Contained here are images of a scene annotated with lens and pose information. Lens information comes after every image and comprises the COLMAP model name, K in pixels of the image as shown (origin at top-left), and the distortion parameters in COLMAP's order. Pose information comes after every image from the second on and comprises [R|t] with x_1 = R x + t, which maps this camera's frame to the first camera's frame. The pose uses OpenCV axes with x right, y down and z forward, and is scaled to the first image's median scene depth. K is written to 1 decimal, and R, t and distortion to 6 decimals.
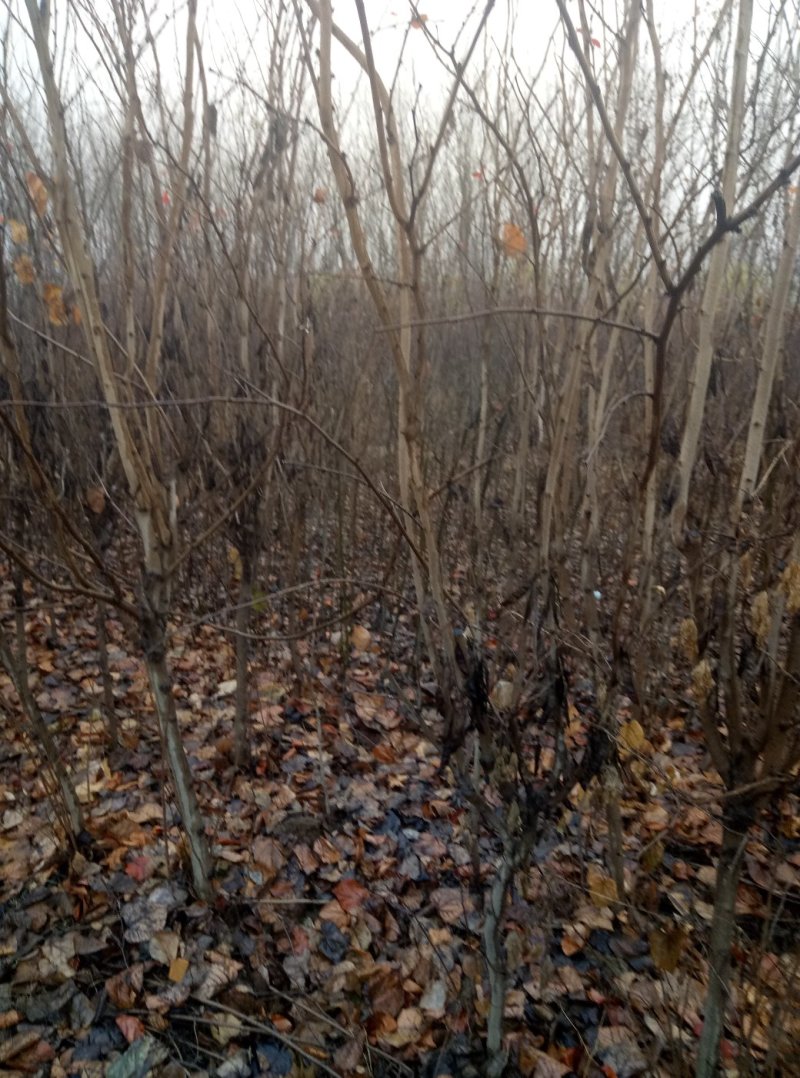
lens RADIAL K [[754.5, 0, 400.0], [0, 754.5, 539.0], [0, 0, 1]] dist [0.020502, -0.006603]
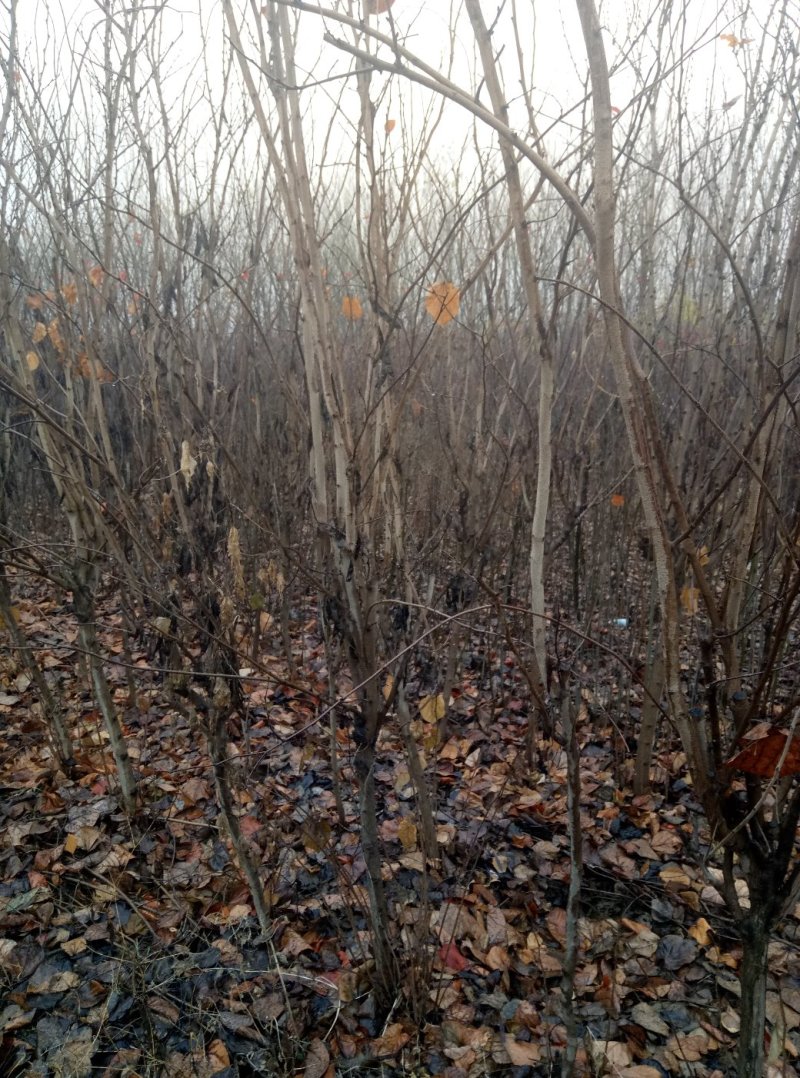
lens RADIAL K [[754.5, 0, 400.0], [0, 754.5, 539.0], [0, 0, 1]] dist [0.020502, -0.006603]
pose [[0.967778, 0.021066, -0.250924, 0.510226], [-0.033316, 0.998446, -0.044674, 0.047481], [0.249593, 0.051595, 0.966975, -0.173380]]
